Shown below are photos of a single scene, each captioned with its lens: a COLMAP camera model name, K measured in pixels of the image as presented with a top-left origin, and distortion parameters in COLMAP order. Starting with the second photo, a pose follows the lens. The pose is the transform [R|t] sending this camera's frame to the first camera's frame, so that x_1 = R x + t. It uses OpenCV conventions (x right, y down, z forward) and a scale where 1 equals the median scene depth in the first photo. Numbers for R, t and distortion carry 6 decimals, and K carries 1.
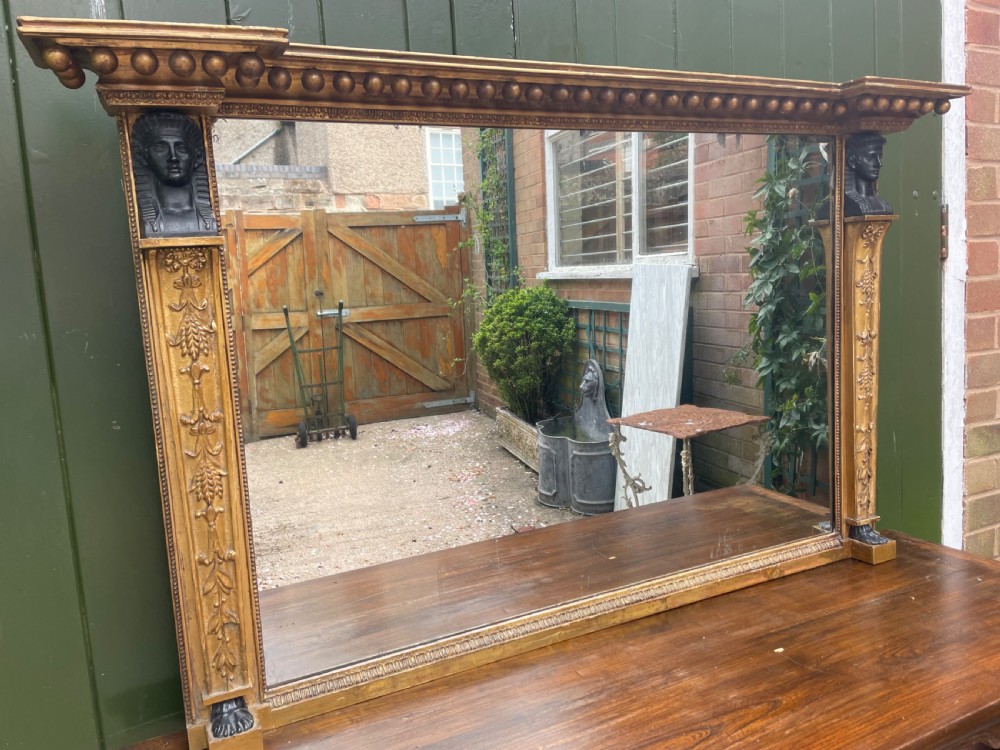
lens RADIAL K [[755.8, 0, 493.4], [0, 755.8, 374.2], [0, 0, 1]] dist [0.085895, -0.104485]
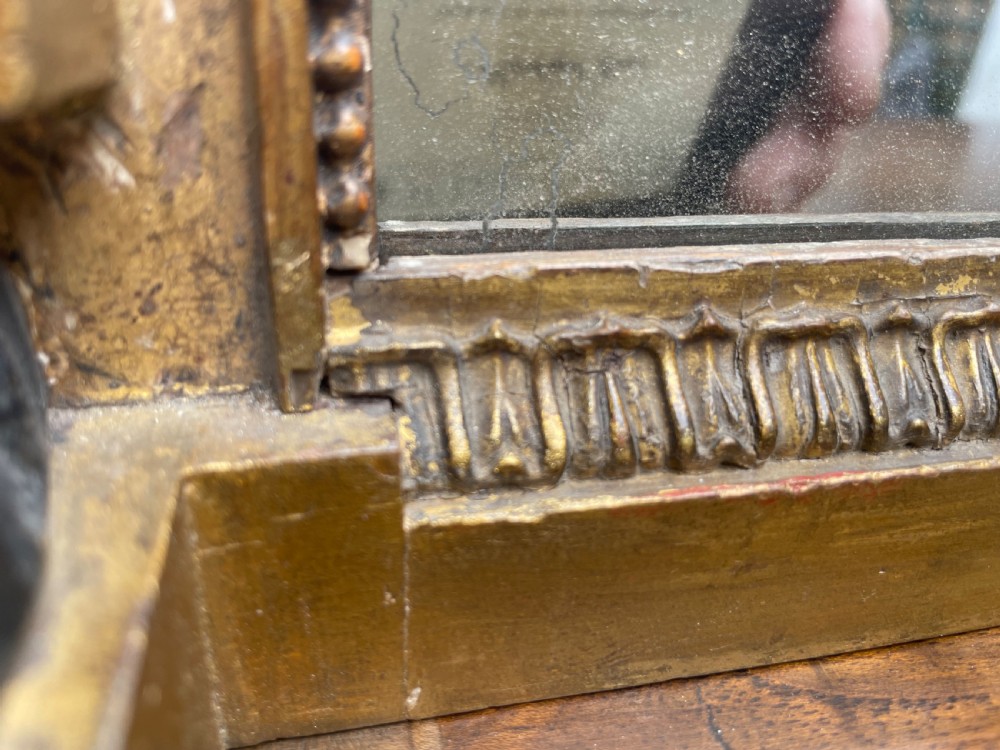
lens RADIAL K [[756.4, 0, 504.8], [0, 756.4, 376.2], [0, 0, 1]] dist [0.089202, -0.109229]
pose [[0.970806, 0.176081, -0.162883, -0.263923], [-0.118788, 0.942867, 0.311274, 0.391863], [0.208387, -0.282839, 0.936257, 0.914570]]
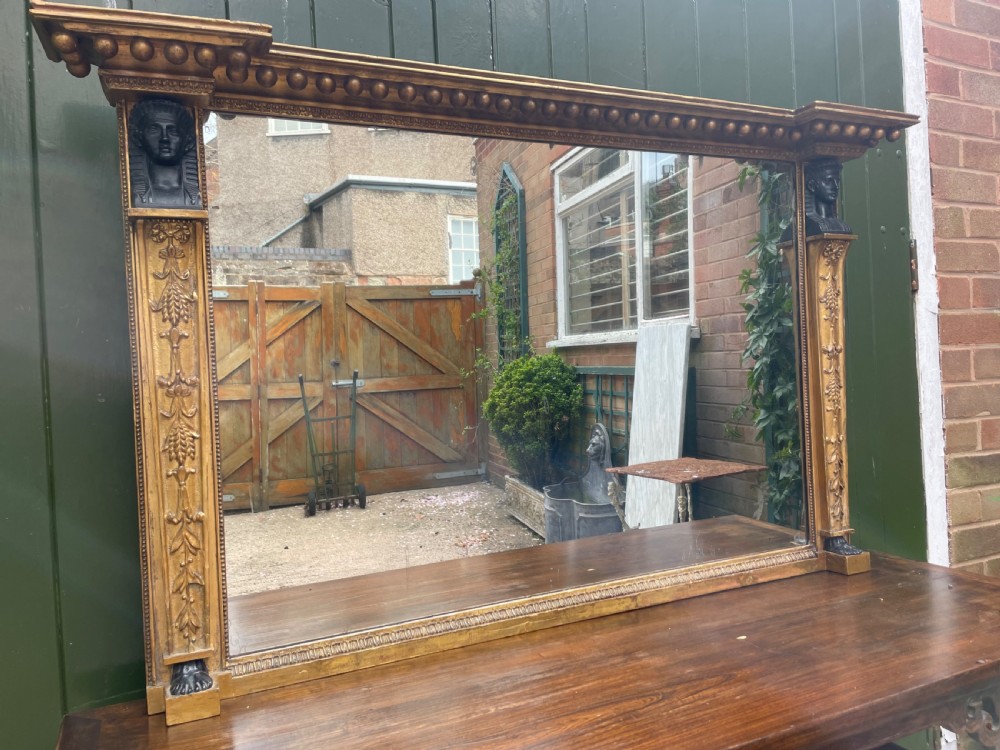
lens RADIAL K [[756.4, 0, 504.8], [0, 756.4, 376.2], [0, 0, 1]] dist [0.089202, -0.109229]
pose [[0.999842, 0.012432, -0.012725, 0.075994], [-0.013783, 0.993577, -0.112312, 0.148001], [0.011247, 0.112470, 0.993592, -0.046260]]
